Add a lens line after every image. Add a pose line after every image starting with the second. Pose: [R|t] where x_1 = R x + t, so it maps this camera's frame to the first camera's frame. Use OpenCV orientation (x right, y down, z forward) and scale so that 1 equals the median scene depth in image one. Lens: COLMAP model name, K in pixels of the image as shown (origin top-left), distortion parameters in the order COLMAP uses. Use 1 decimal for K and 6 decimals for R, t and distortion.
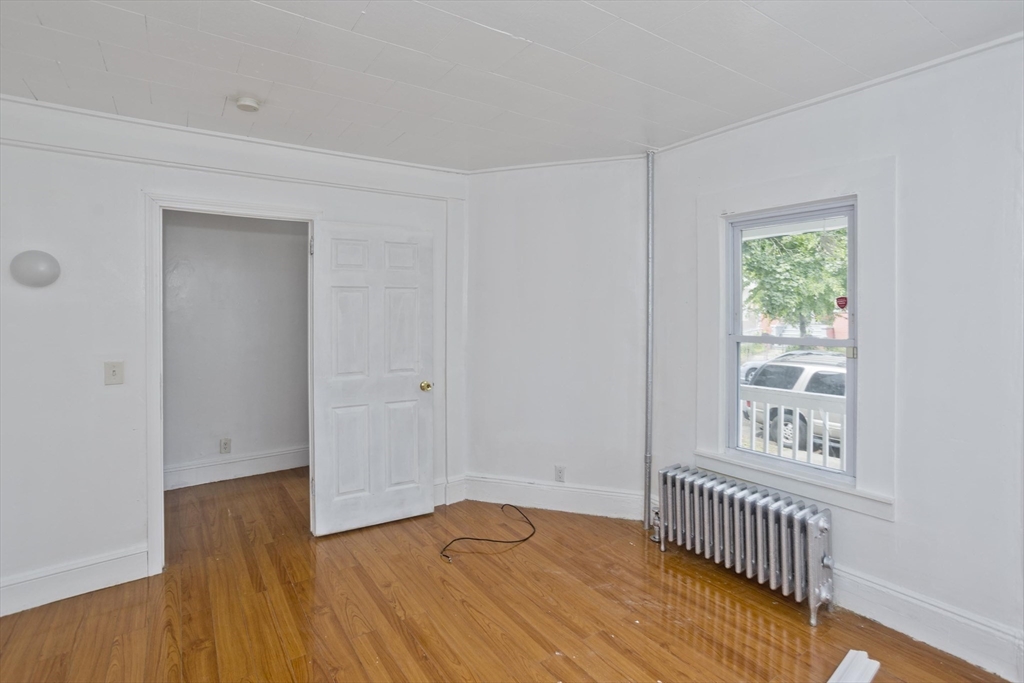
lens RADIAL K [[504.6, 0, 521.0], [0, 504.6, 306.2], [0, 0, 1]] dist [-0.034941, 0.017038]
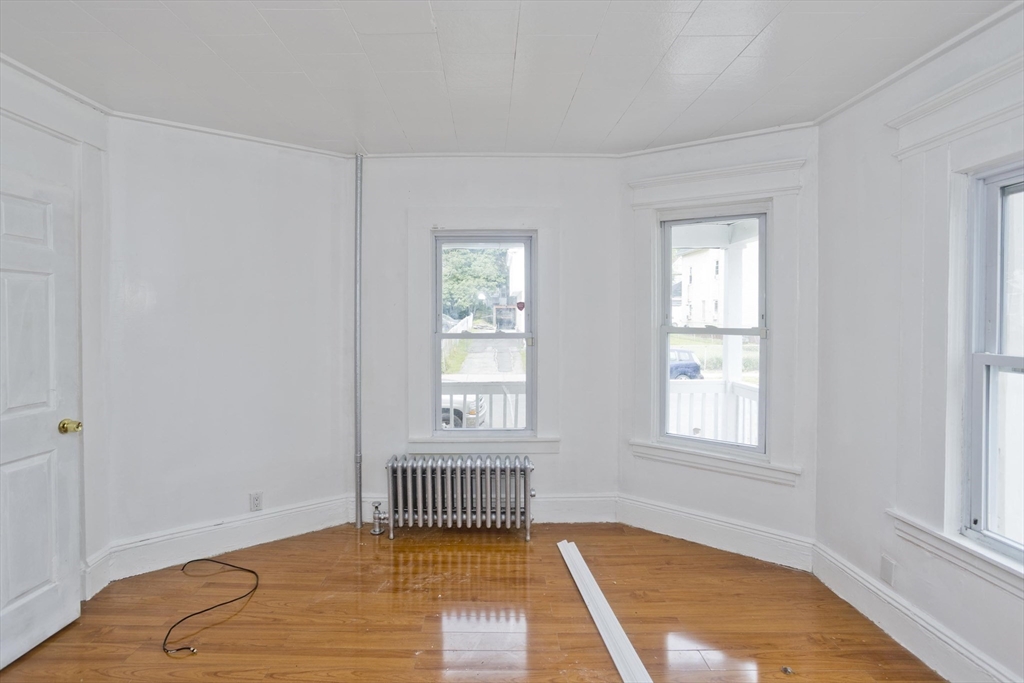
lens RADIAL K [[504.6, 0, 489.1], [0, 504.6, 322.6], [0, 0, 1]] dist [-0.034941, 0.017038]
pose [[0.576168, -0.008202, 0.817290, -0.475913], [-0.007114, 0.999861, 0.015049, 0.014291], [-0.817301, -0.014485, 0.576029, 0.231527]]
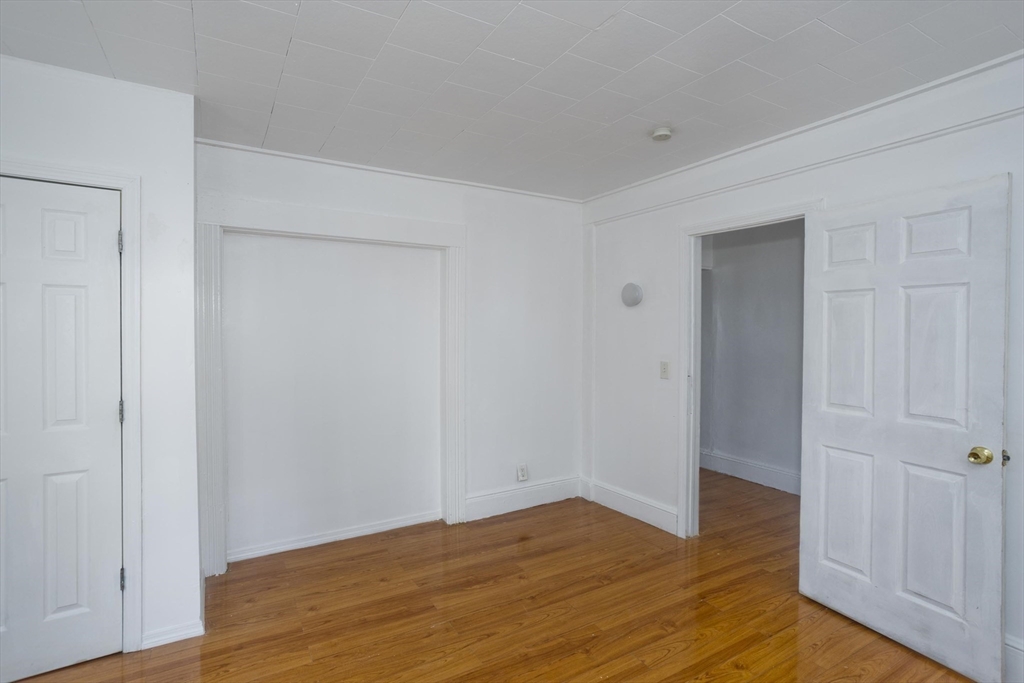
lens RADIAL K [[504.6, 0, 514.5], [0, 504.6, 335.8], [0, 0, 1]] dist [-0.034941, 0.017038]
pose [[-0.078756, 0.018365, -0.996725, 0.481976], [0.003819, 0.999829, 0.018120, 0.015292], [0.996887, -0.002380, -0.078813, 0.631261]]
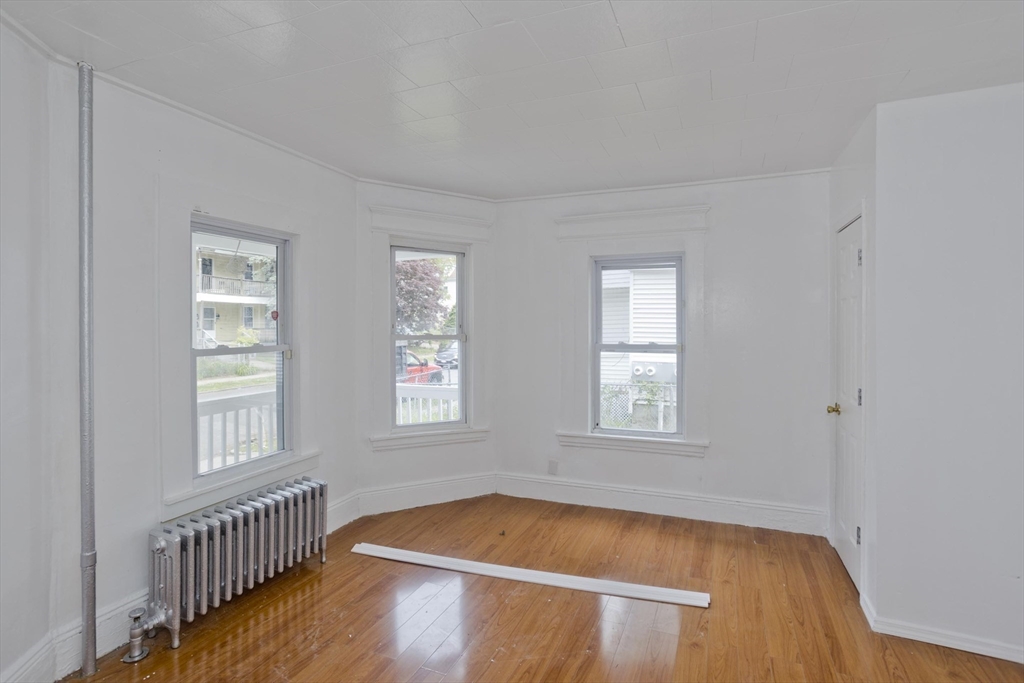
lens RADIAL K [[504.6, 0, 506.0], [0, 504.6, 325.4], [0, 0, 1]] dist [-0.034941, 0.017038]
pose [[-0.527958, 0.001251, 0.849270, -0.617154], [-0.004090, 0.999984, -0.004015, 0.016164], [-0.849261, -0.005593, -0.527944, 1.010053]]
